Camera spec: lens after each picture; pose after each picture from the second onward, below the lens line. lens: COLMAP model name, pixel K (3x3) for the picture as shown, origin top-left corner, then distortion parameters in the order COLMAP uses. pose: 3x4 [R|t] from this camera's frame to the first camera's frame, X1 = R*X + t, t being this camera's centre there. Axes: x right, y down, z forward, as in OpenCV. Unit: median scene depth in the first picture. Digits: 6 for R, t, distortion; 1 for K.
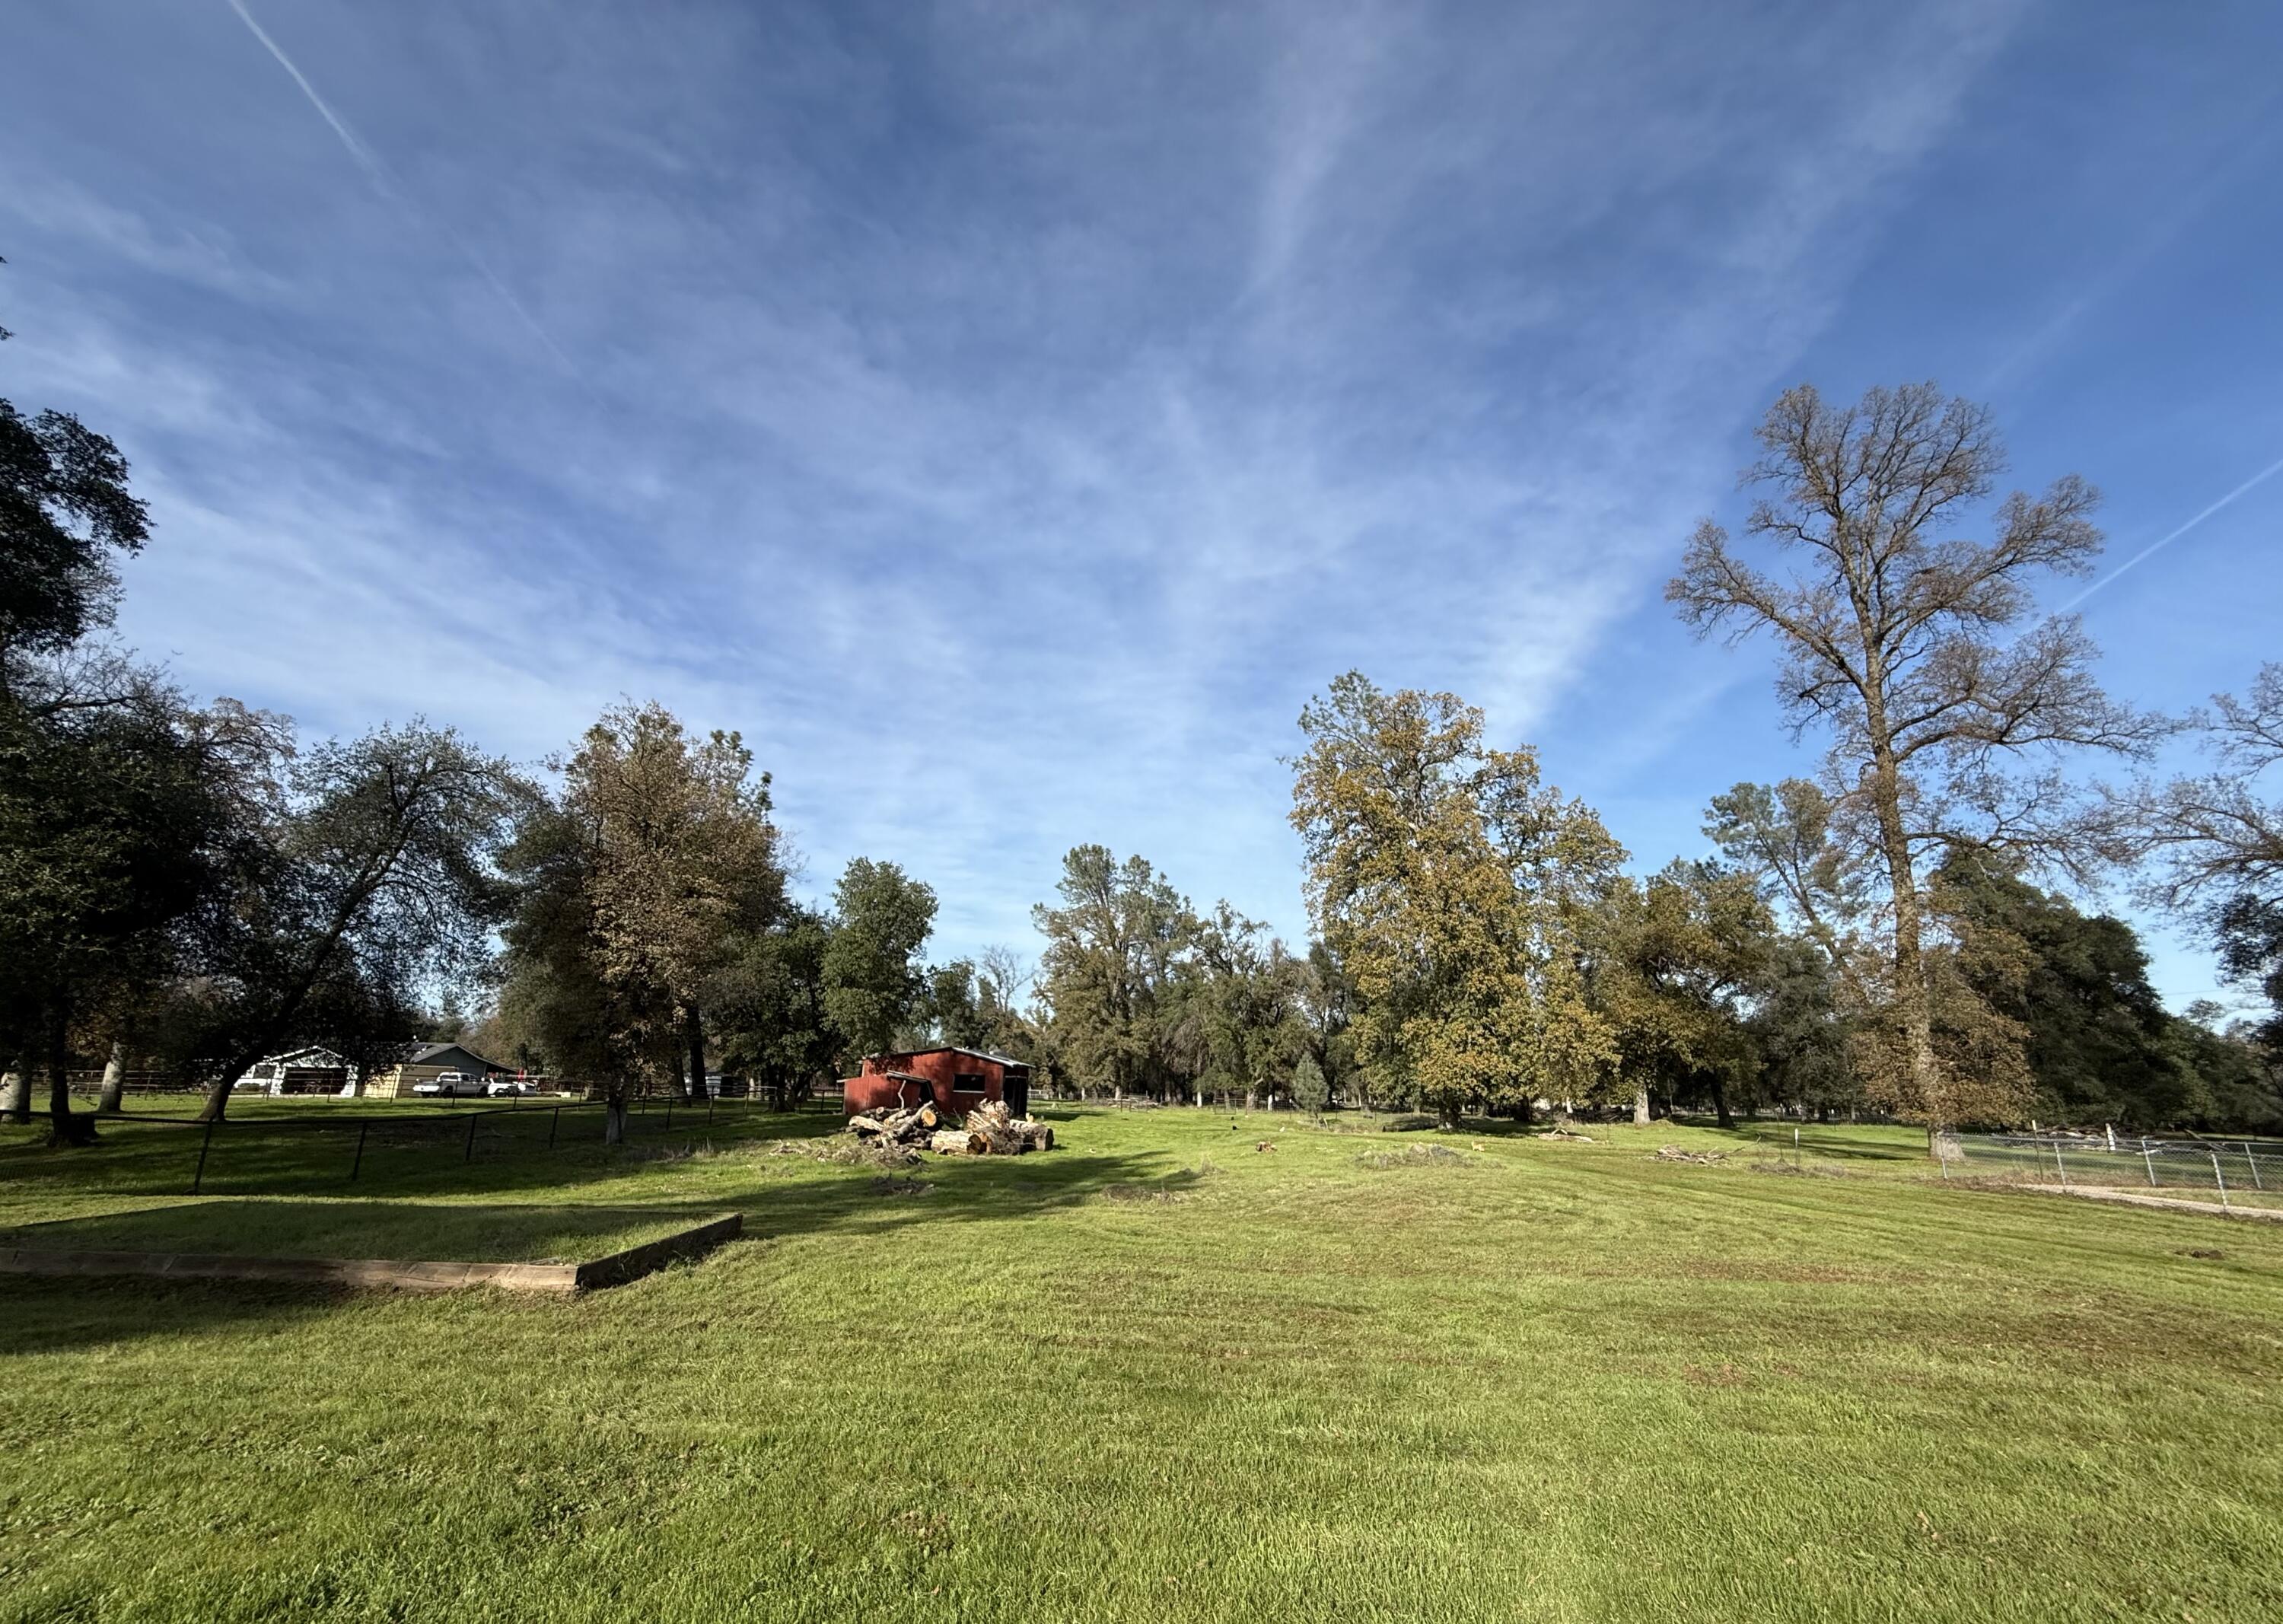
lens RADIAL K [[907.7, 0, 1133.1], [0, 907.7, 858.0], [0, 0, 1]] dist [-0.003968, 0.000904]
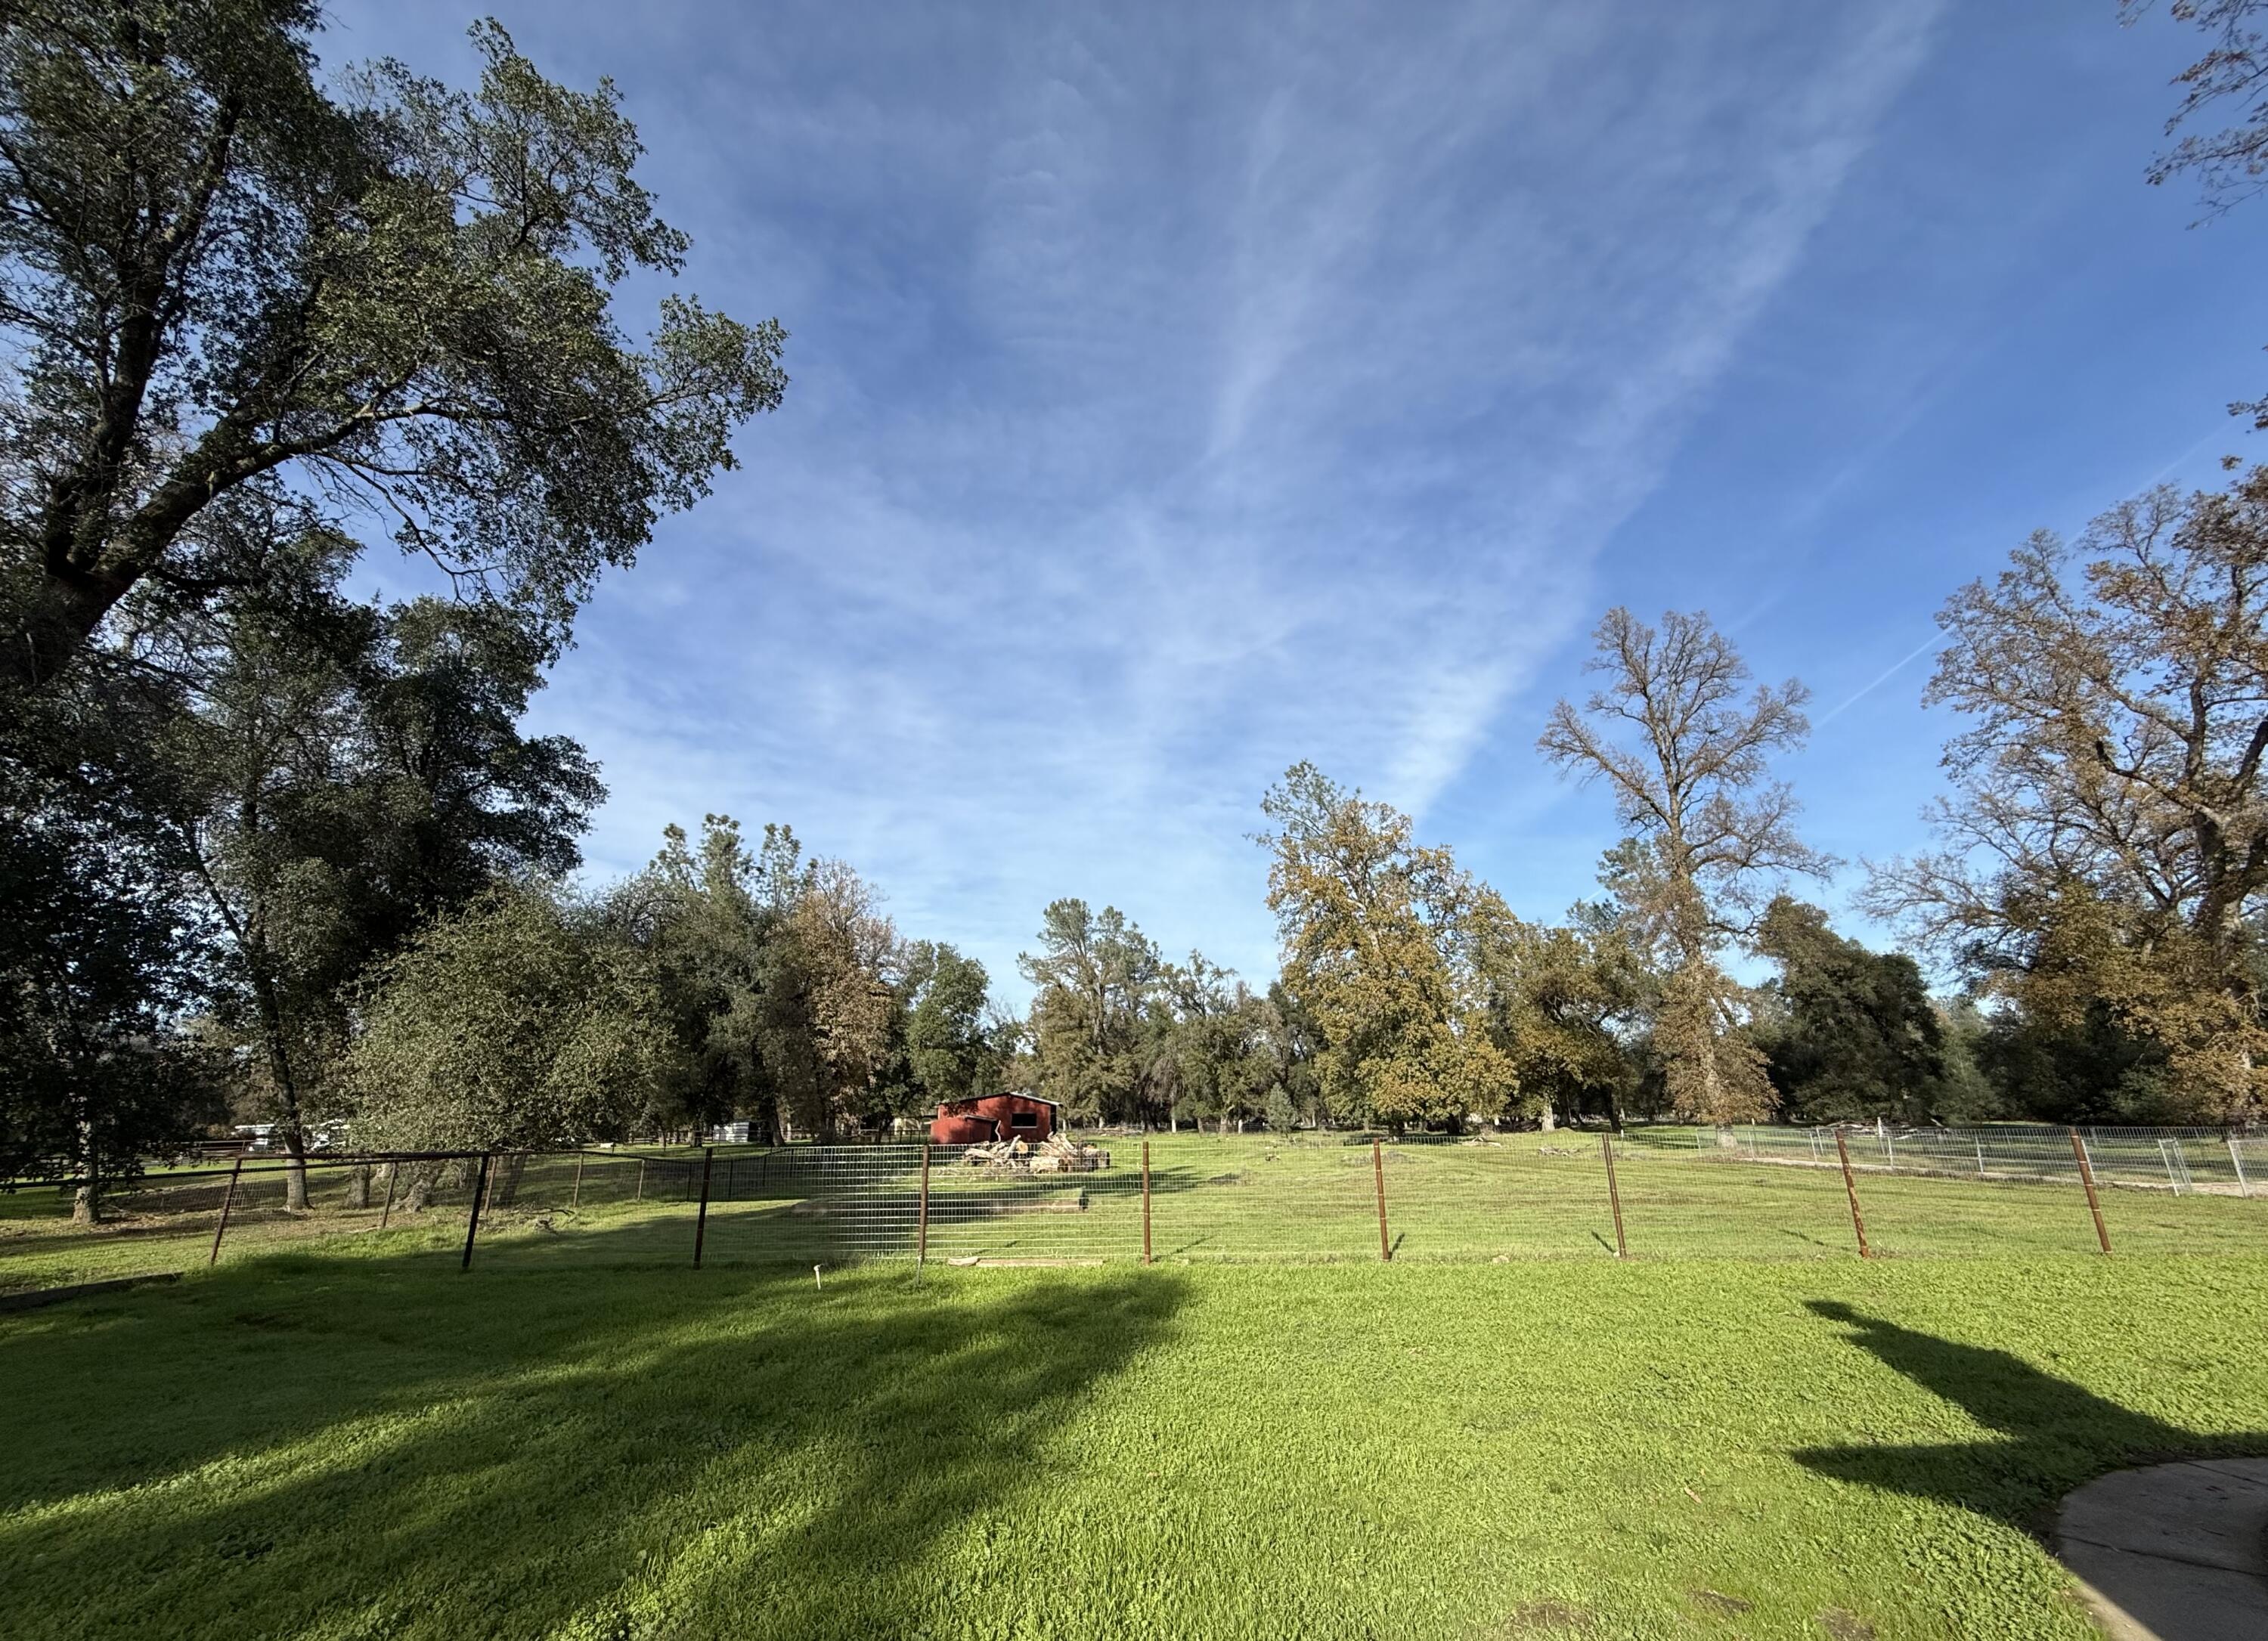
lens RADIAL K [[901.6, 0, 1120.5], [0, 901.6, 847.8], [0, 0, 1]] dist [-0.003968, 0.000904]
pose [[0.998264, -0.023129, 0.054171, -0.070020], [0.025341, 0.998858, -0.040496, -0.051583], [-0.053172, 0.041798, 0.997710, -0.185678]]
